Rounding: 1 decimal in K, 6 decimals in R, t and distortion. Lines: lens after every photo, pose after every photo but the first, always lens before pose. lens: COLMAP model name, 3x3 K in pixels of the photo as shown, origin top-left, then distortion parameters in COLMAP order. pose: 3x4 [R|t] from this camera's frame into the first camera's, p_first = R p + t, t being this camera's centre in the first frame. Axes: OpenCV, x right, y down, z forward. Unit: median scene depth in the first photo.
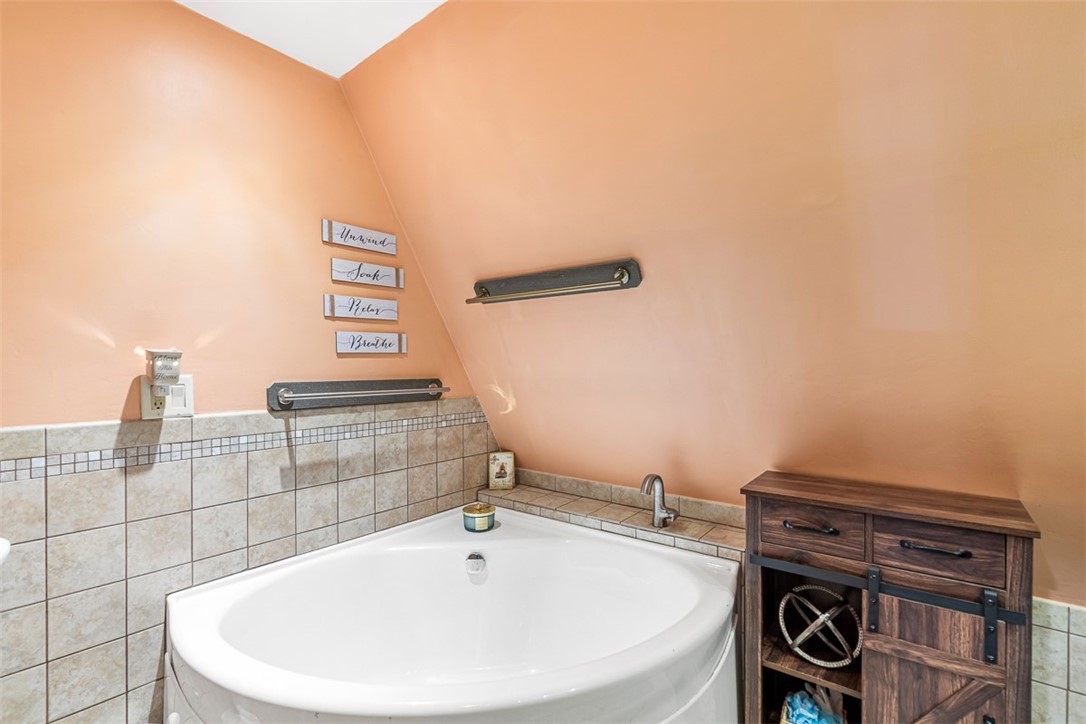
lens RADIAL K [[508.2, 0, 541.7], [0, 508.2, 372.6], [0, 0, 1]] dist [0.002701, 0.000083]
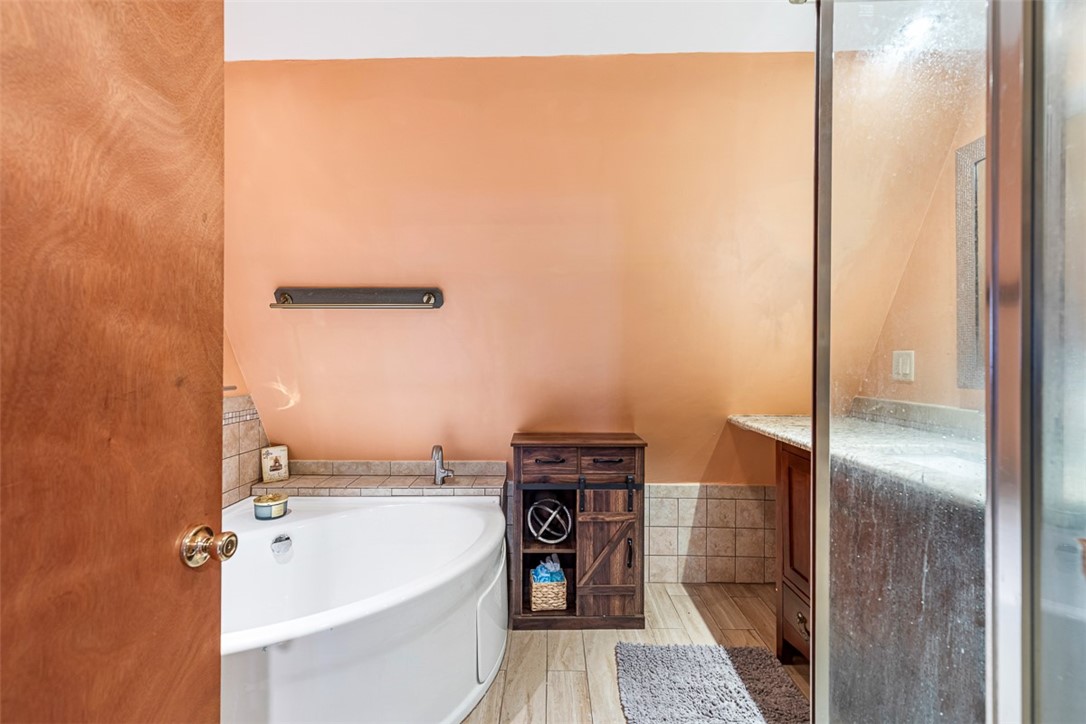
lens RADIAL K [[489.2, 0, 545.9], [0, 489.2, 367.1], [0, 0, 1]] dist [0.003060, 0.001013]
pose [[0.786068, -0.005094, 0.618118, -0.407111], [0.007766, 0.999969, -0.001636, -0.003124], [-0.618091, 0.006087, 0.786083, -0.227807]]
